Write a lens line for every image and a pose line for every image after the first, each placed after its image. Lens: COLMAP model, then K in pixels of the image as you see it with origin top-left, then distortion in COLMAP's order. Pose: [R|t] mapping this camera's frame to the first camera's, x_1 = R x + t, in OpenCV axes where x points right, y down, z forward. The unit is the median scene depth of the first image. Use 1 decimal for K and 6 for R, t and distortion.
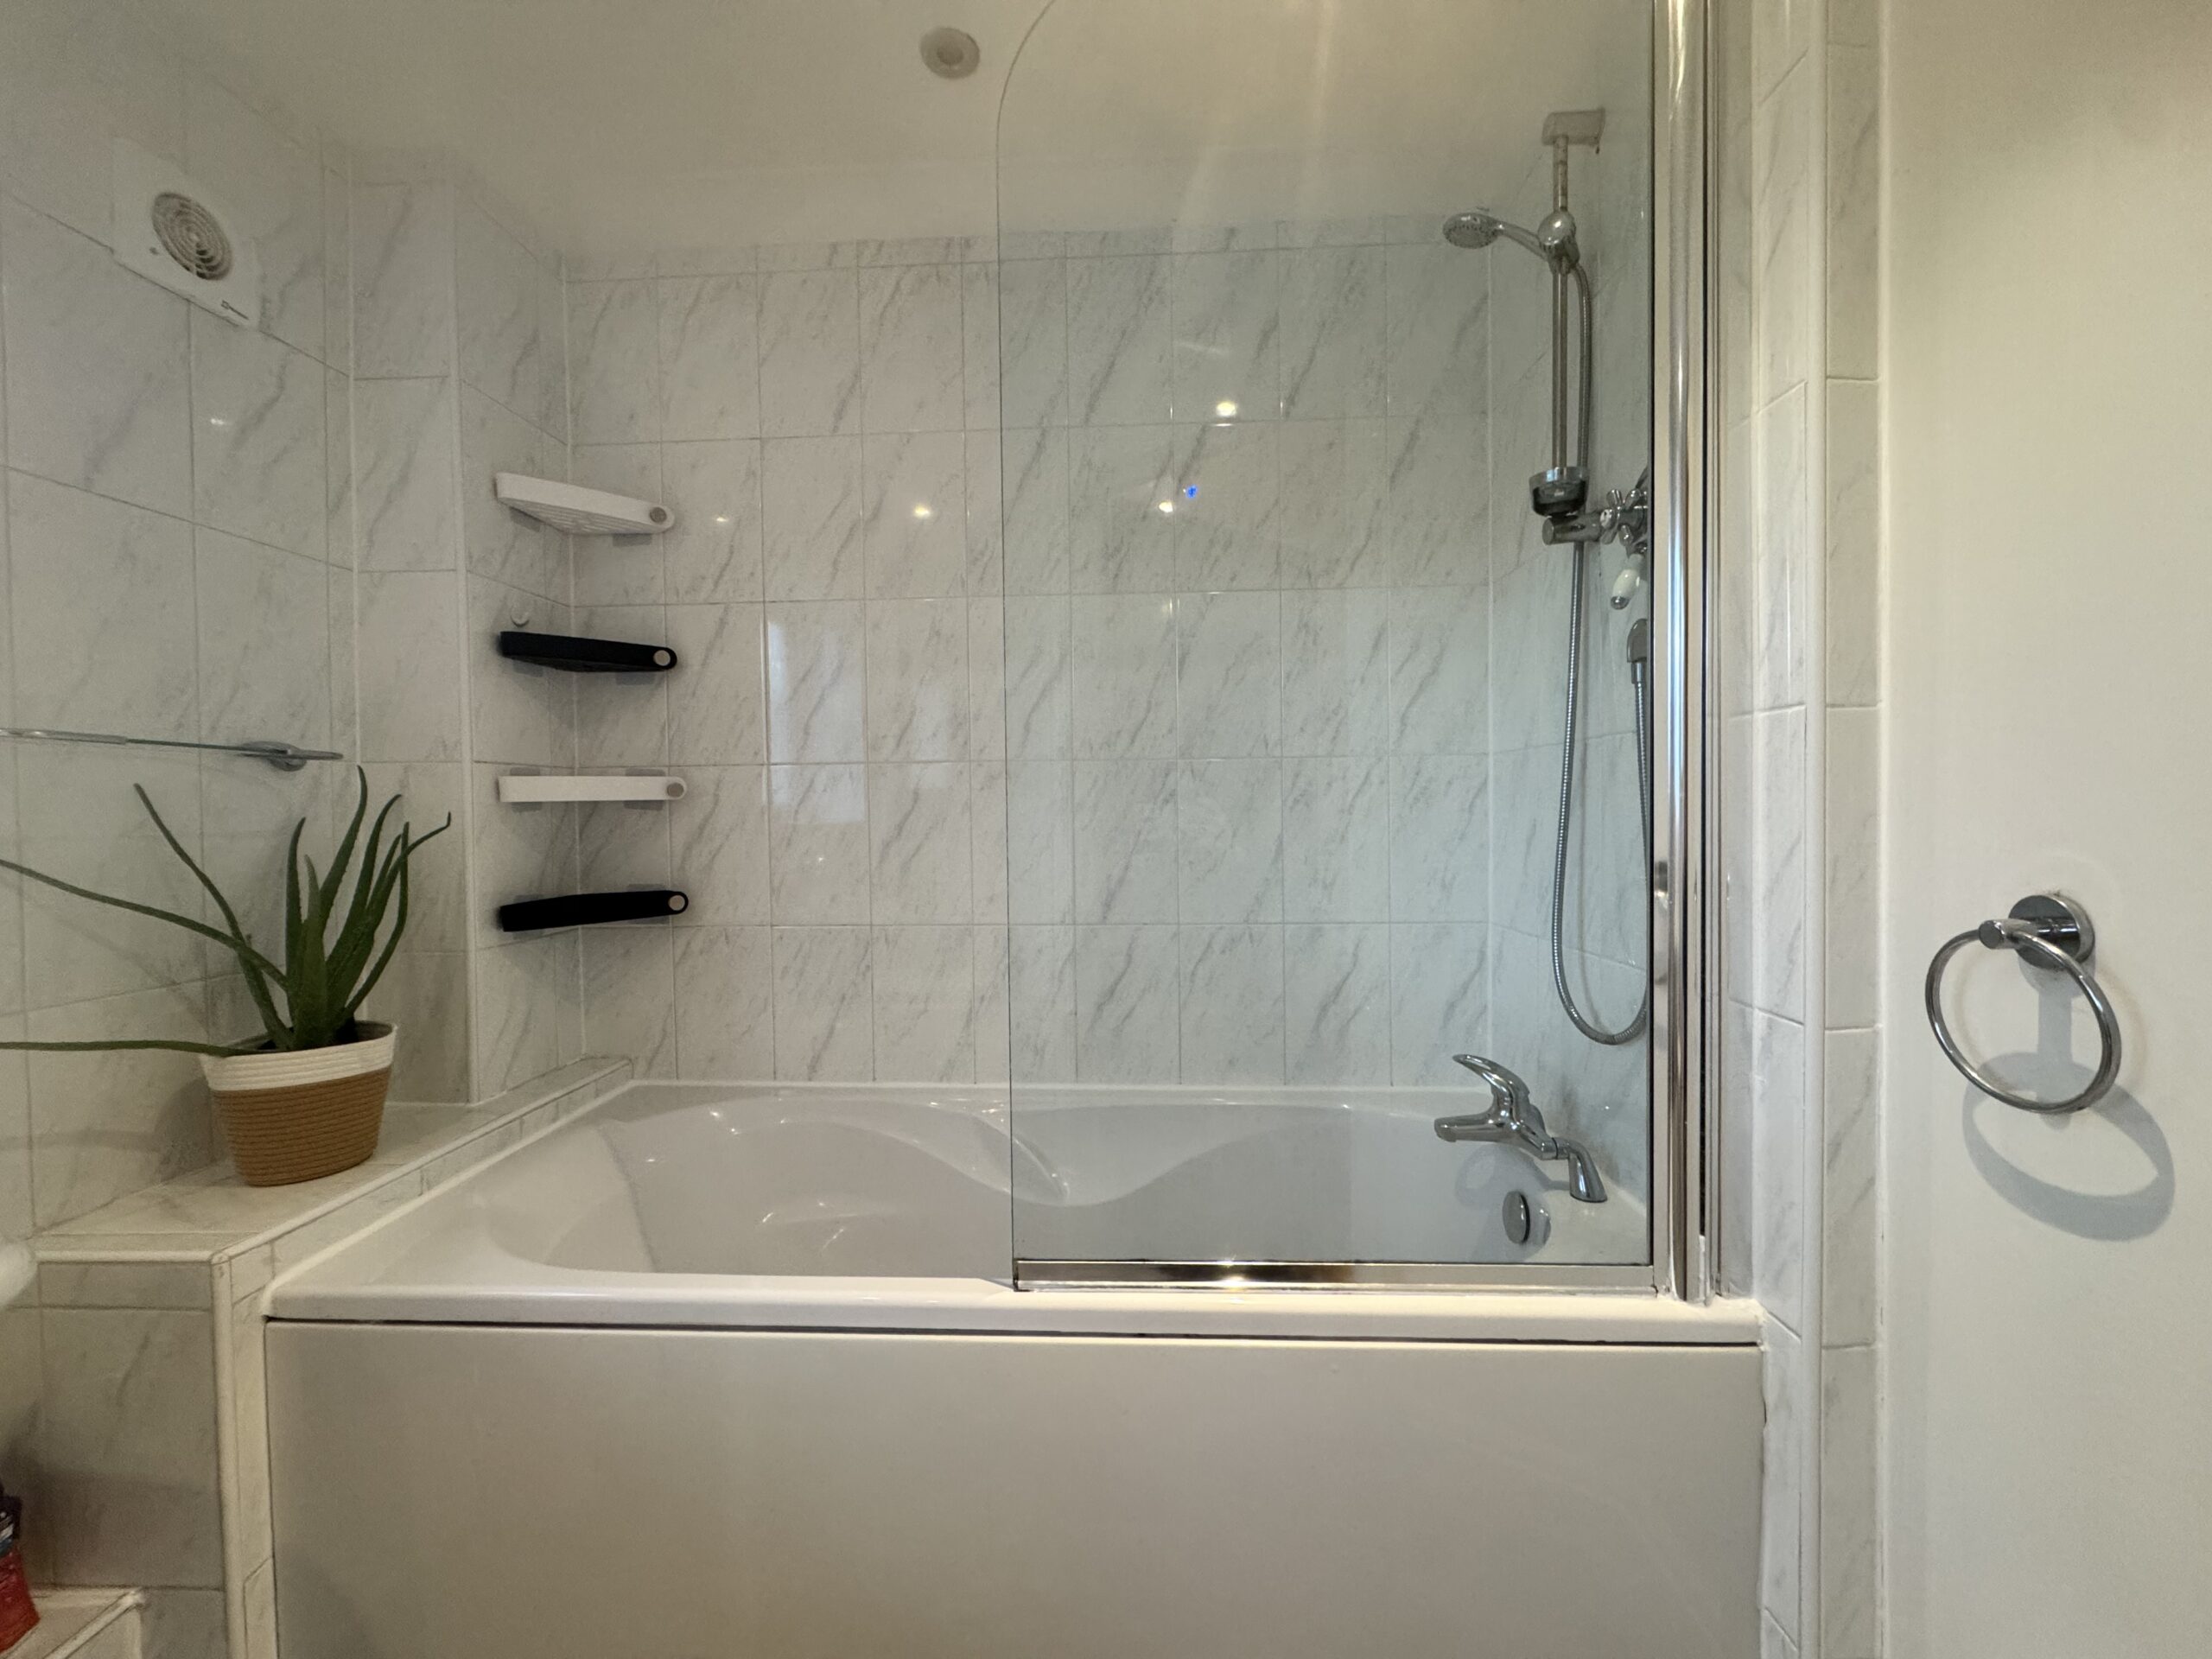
lens RADIAL K [[879.4, 0, 1103.9], [0, 879.4, 828.5], [0, 0, 1]] dist [-0.001995, -0.000188]
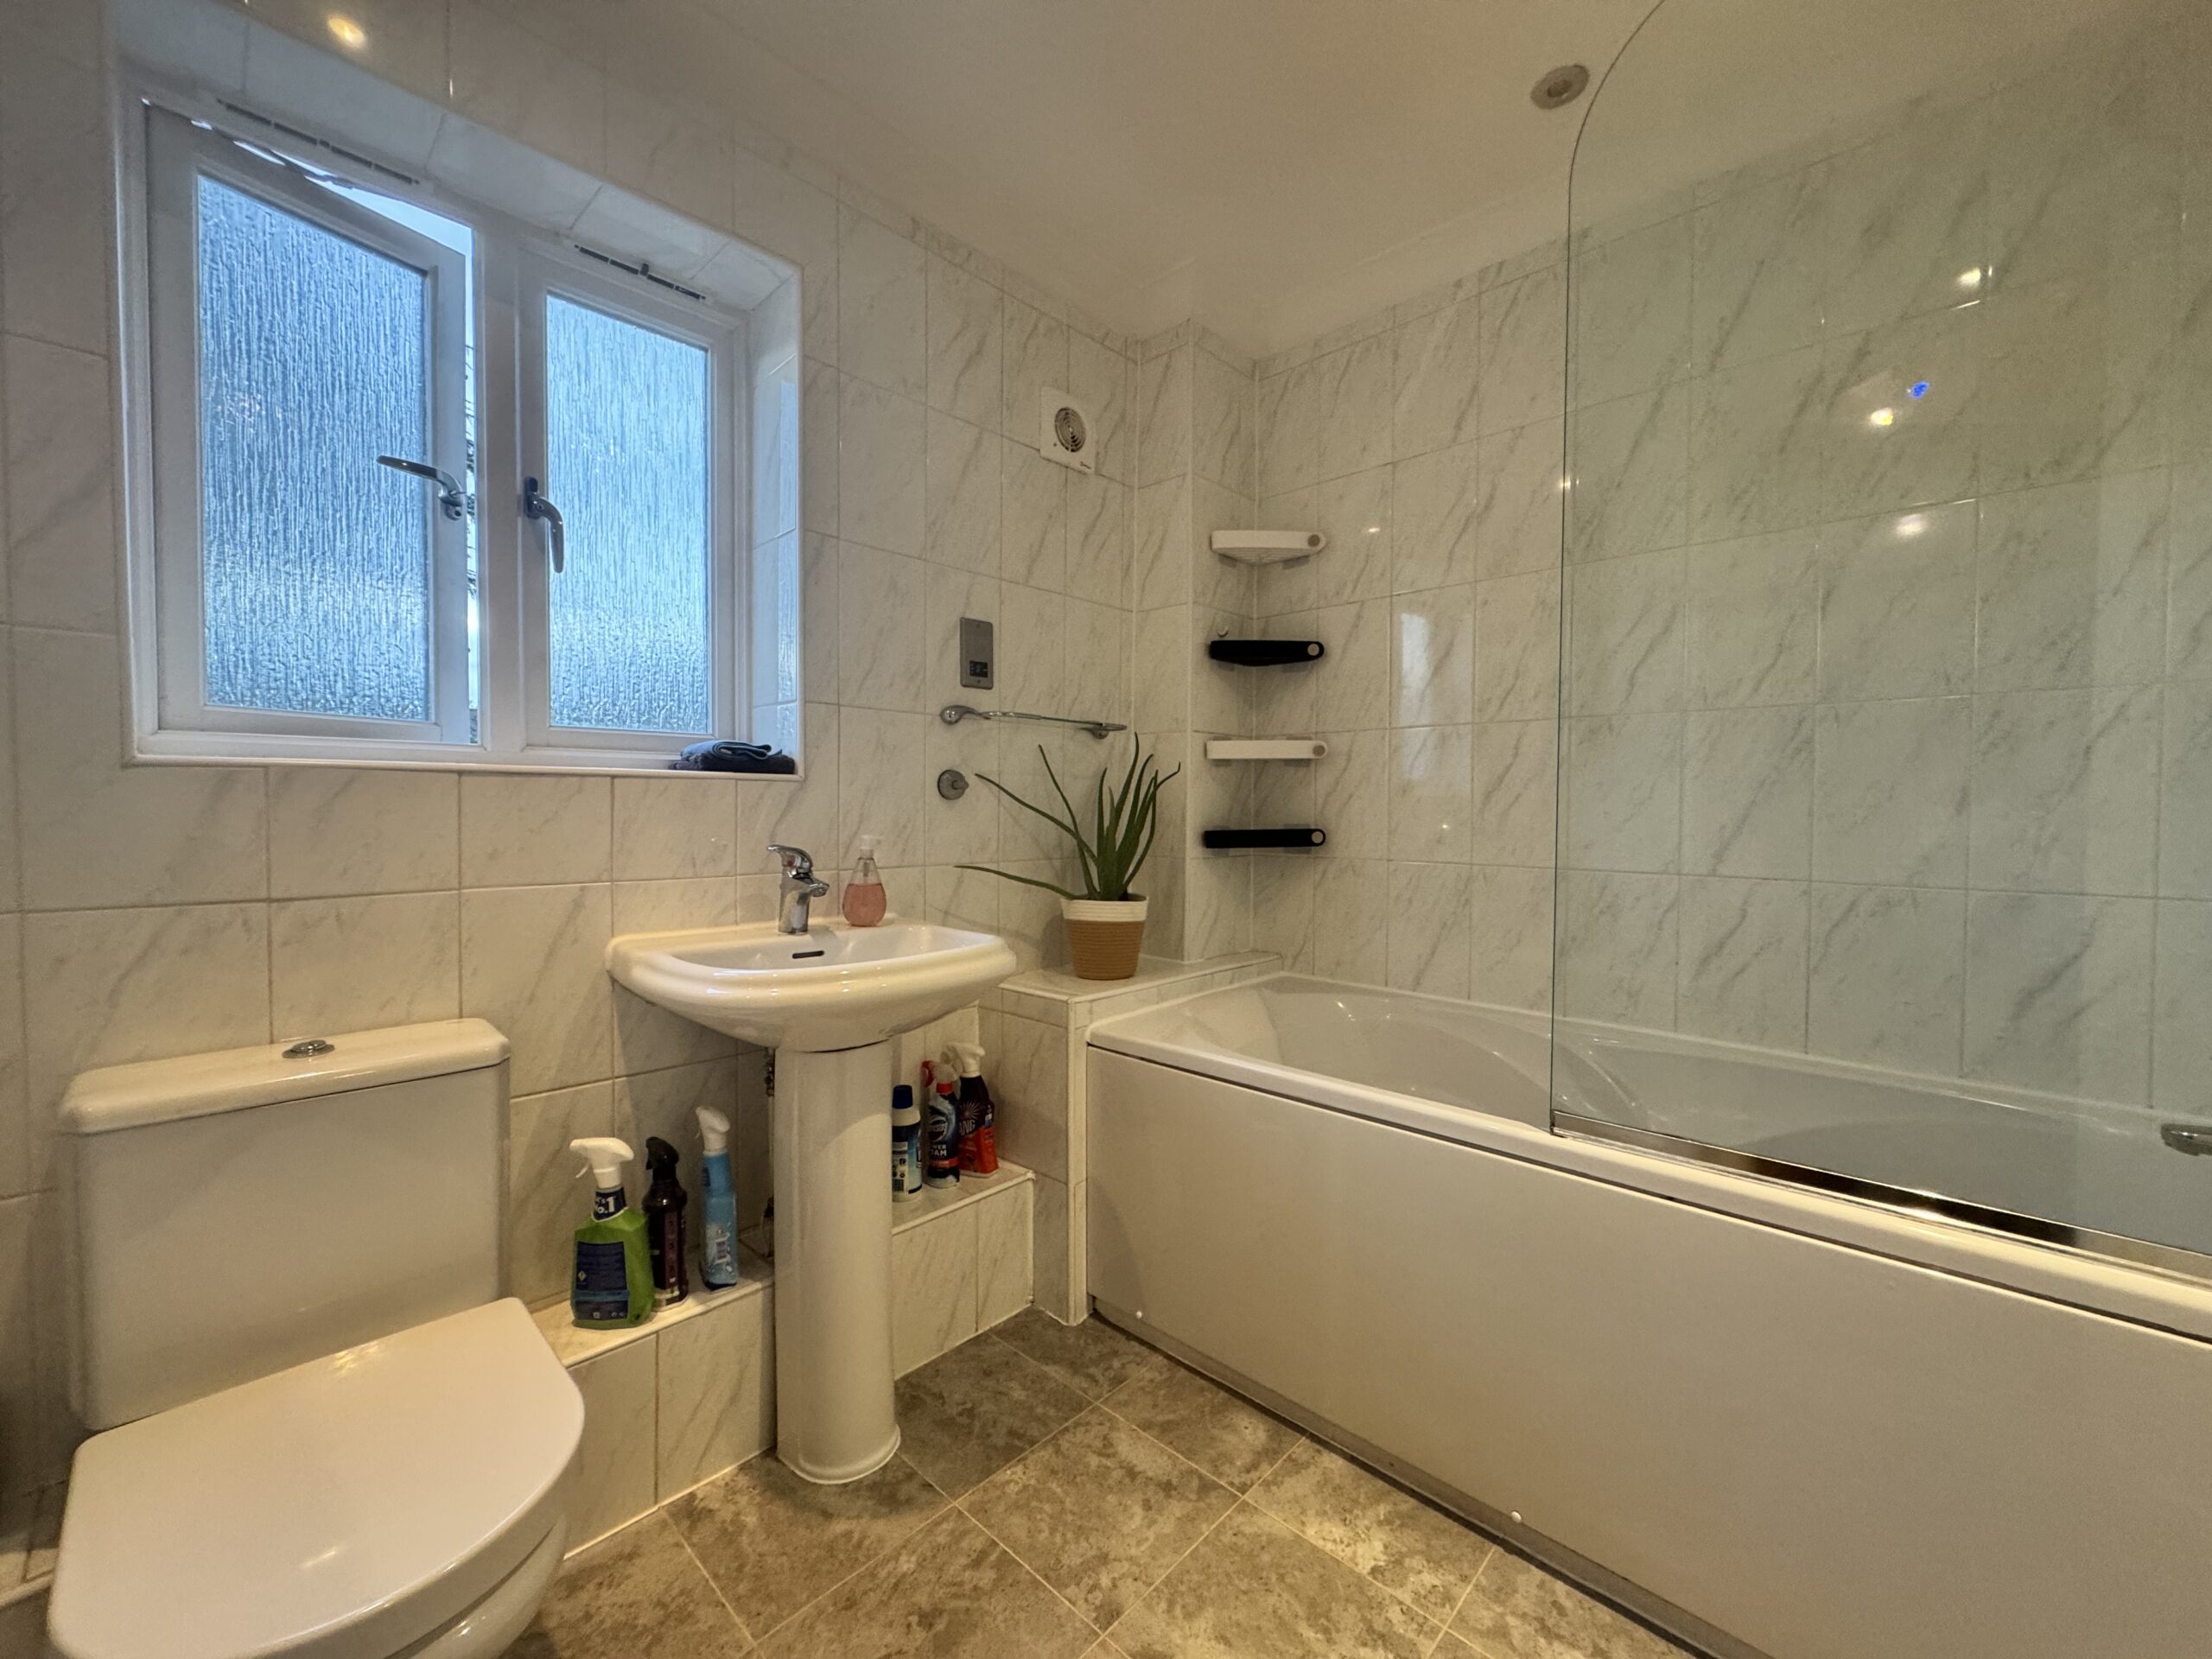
lens RADIAL K [[879.4, 0, 1103.9], [0, 879.4, 828.5], [0, 0, 1]] dist [-0.001995, -0.000188]
pose [[0.757897, 0.032879, -0.651545, 0.131182], [-0.030394, 0.999424, 0.015079, 0.066144], [0.651665, 0.008375, 0.758460, -0.206841]]
